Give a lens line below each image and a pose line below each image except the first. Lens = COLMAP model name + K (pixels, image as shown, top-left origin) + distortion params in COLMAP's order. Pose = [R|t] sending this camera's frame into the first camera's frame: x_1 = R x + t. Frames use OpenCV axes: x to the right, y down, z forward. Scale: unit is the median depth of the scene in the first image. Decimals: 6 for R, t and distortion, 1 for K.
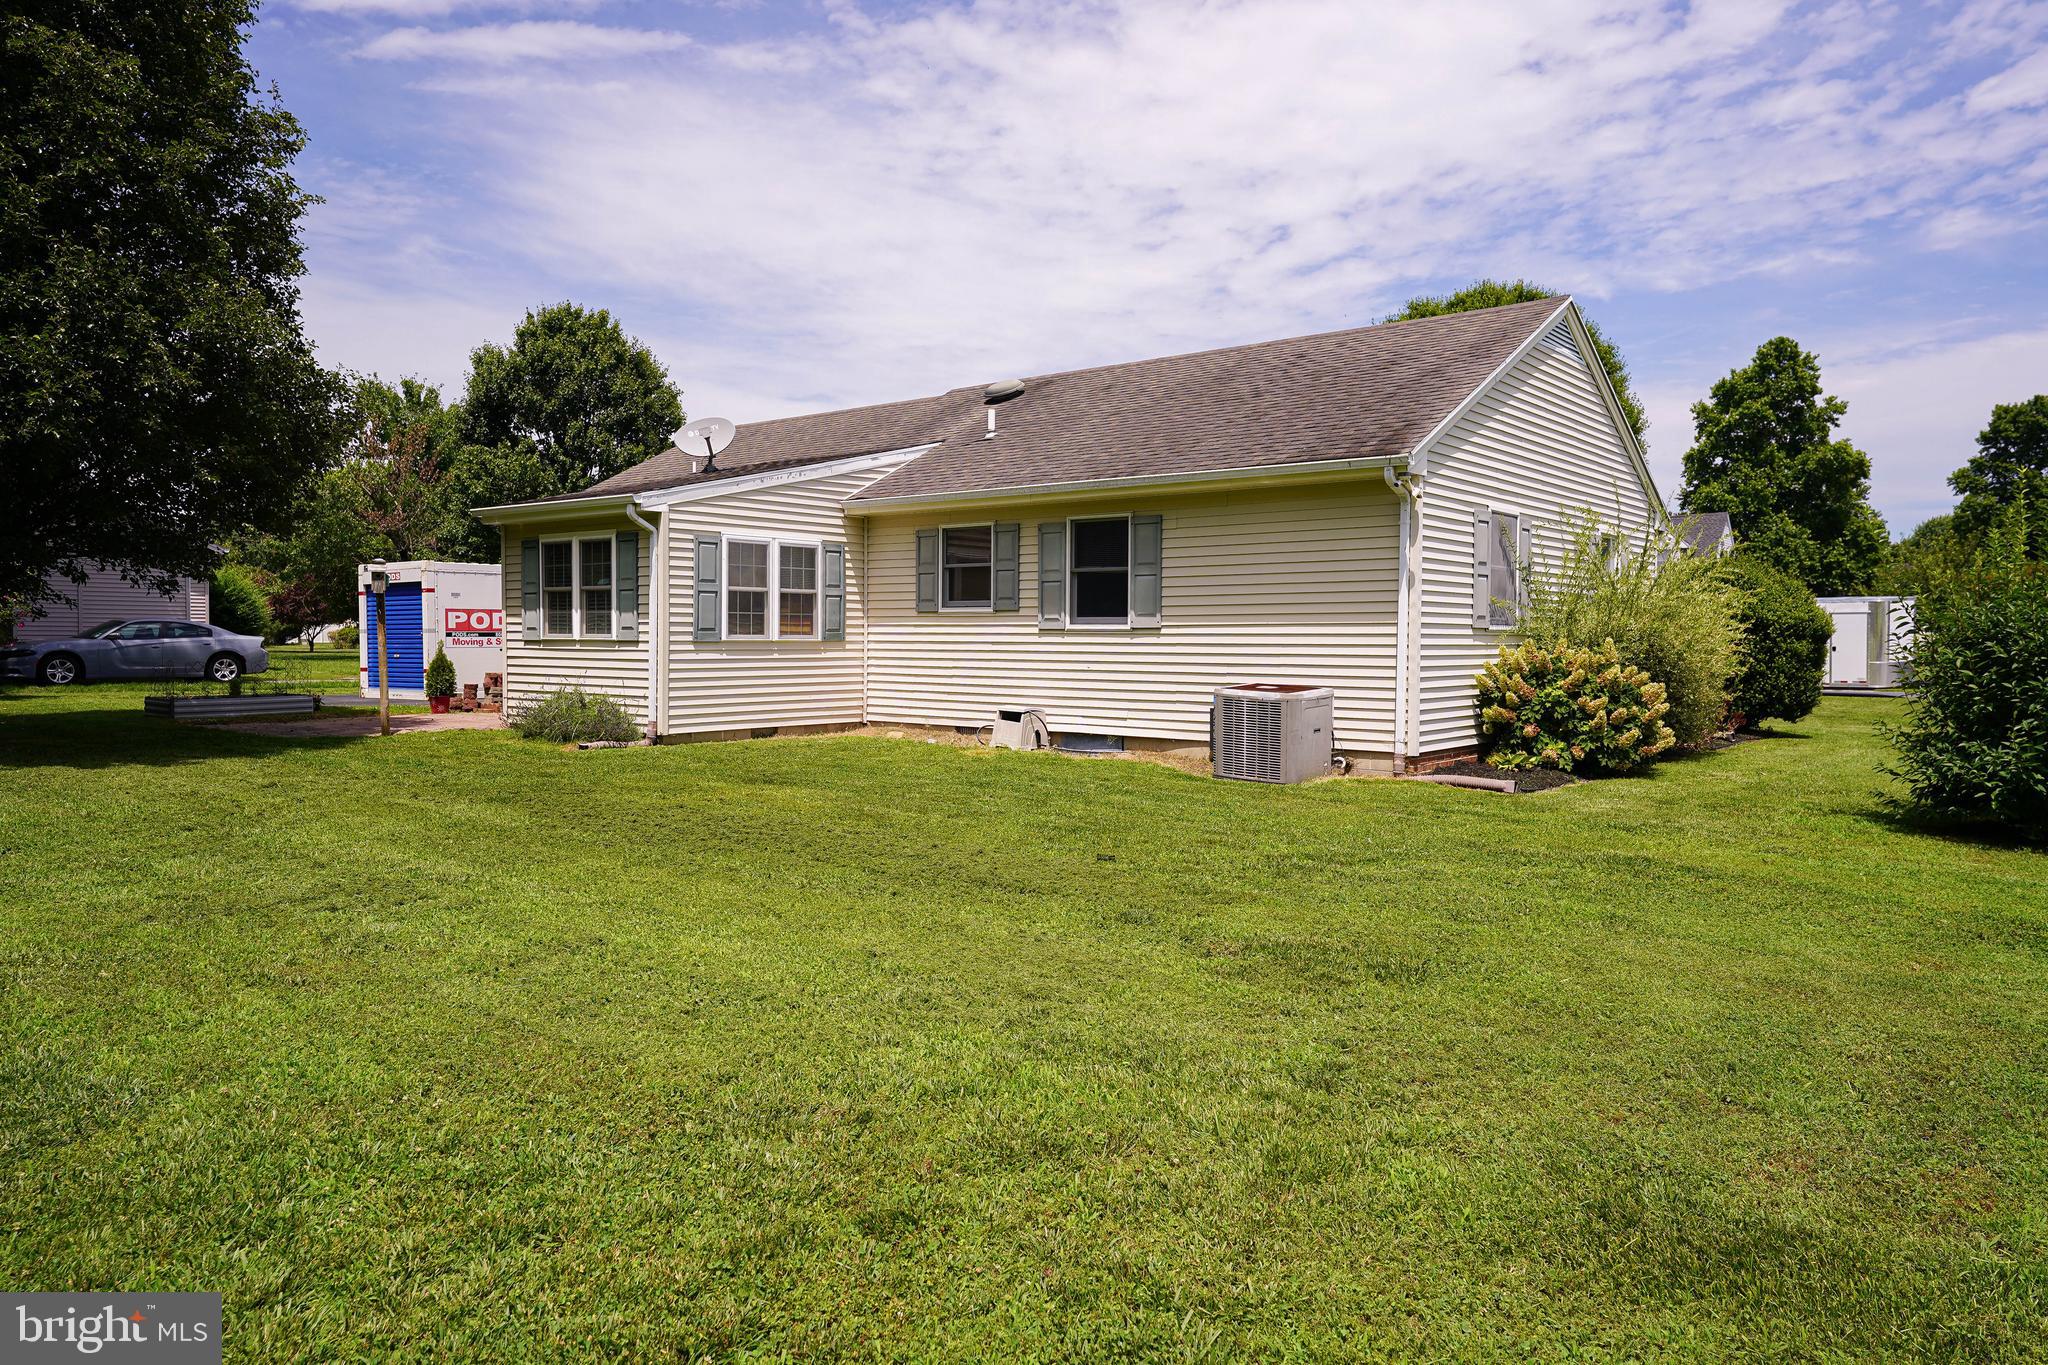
lens RADIAL K [[1321.0, 0, 1028.7], [0, 1321.0, 682.6], [0, 0, 1]] dist [0.039748, 0.000995]
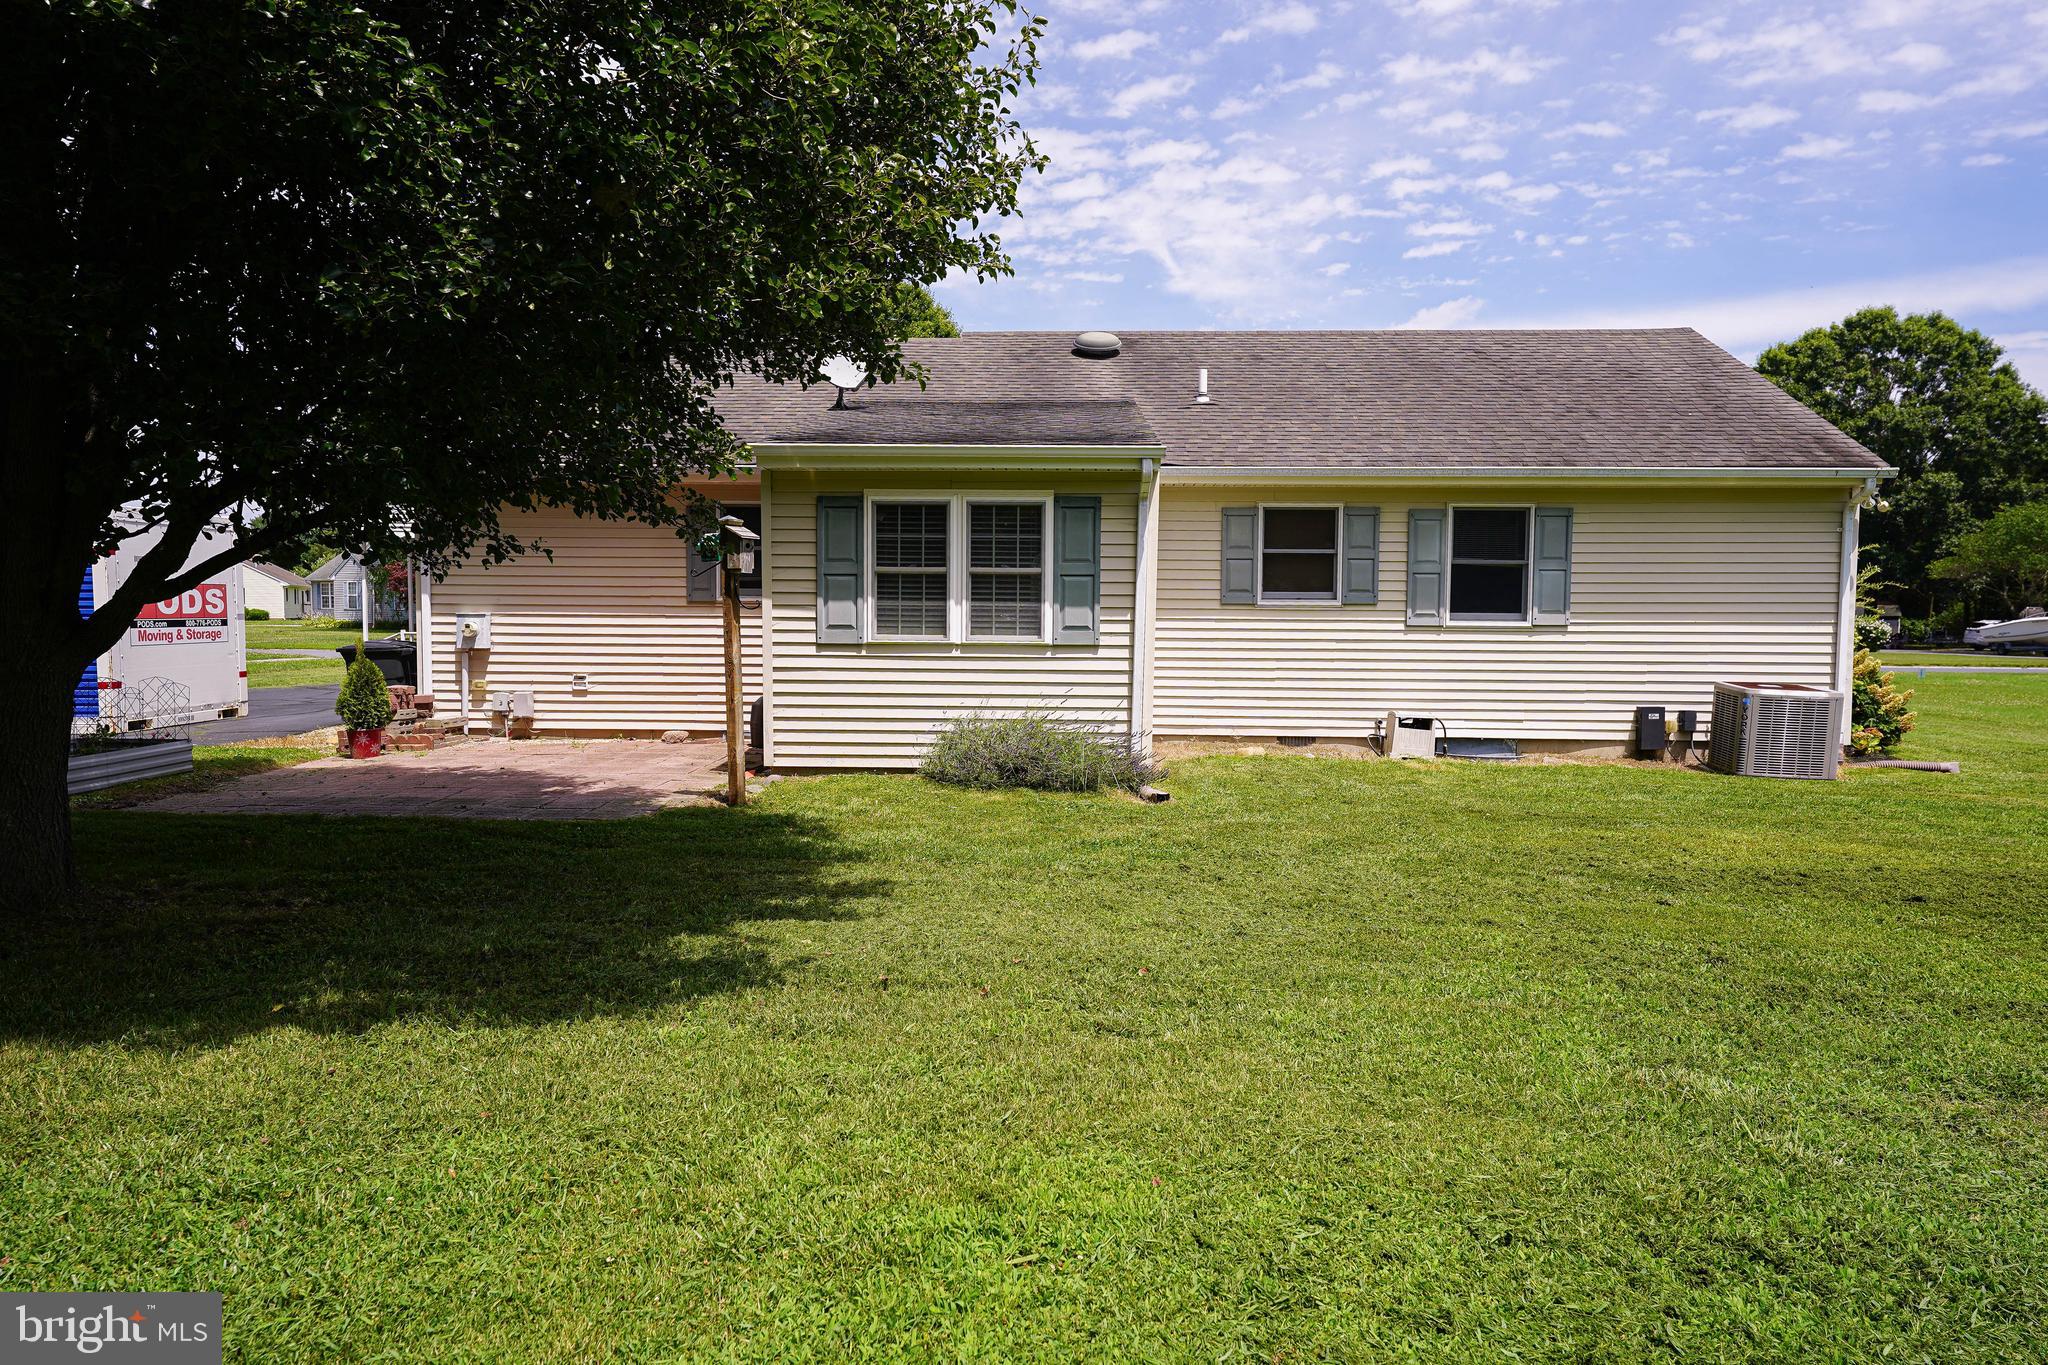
lens RADIAL K [[1352.4, 0, 1023.7], [0, 1352.4, 680.6], [0, 0, 1]] dist [0.036949, -0.000180]
pose [[0.799174, -0.029282, 0.600386, -0.766055], [0.016796, 0.999511, 0.026391, -0.031830], [-0.600865, -0.011007, 0.799275, 0.416421]]
